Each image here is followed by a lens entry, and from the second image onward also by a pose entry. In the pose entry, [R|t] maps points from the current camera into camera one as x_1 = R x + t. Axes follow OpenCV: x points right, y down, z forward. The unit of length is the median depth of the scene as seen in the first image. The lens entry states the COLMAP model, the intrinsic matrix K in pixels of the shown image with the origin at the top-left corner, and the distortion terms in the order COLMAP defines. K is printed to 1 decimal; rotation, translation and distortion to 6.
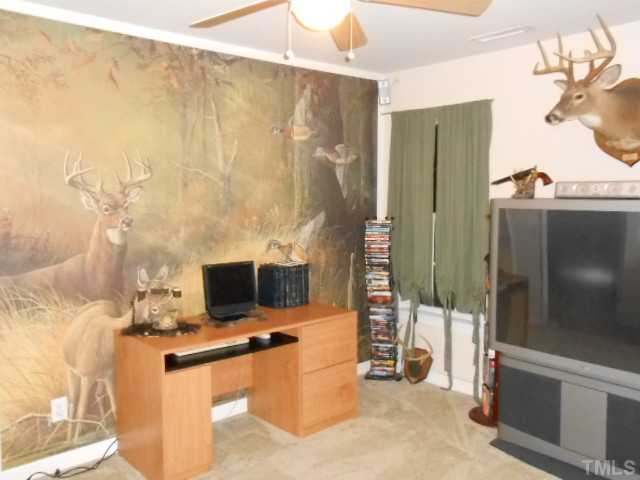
lens RADIAL K [[553.4, 0, 320.0], [0, 553.4, 240.0], [0, 0, 1]] dist [-0.007956, -0.003558]
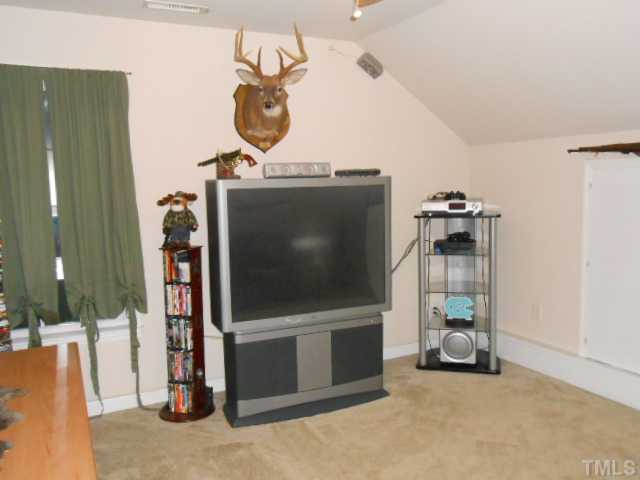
lens RADIAL K [[553.4, 0, 320.0], [0, 553.4, 240.0], [0, 0, 1]] dist [-0.007956, -0.003558]
pose [[0.270883, -0.104258, 0.956950, -0.594061], [0.106796, 0.991235, 0.077763, -0.026349], [-0.956670, 0.081134, 0.279643, 0.573129]]
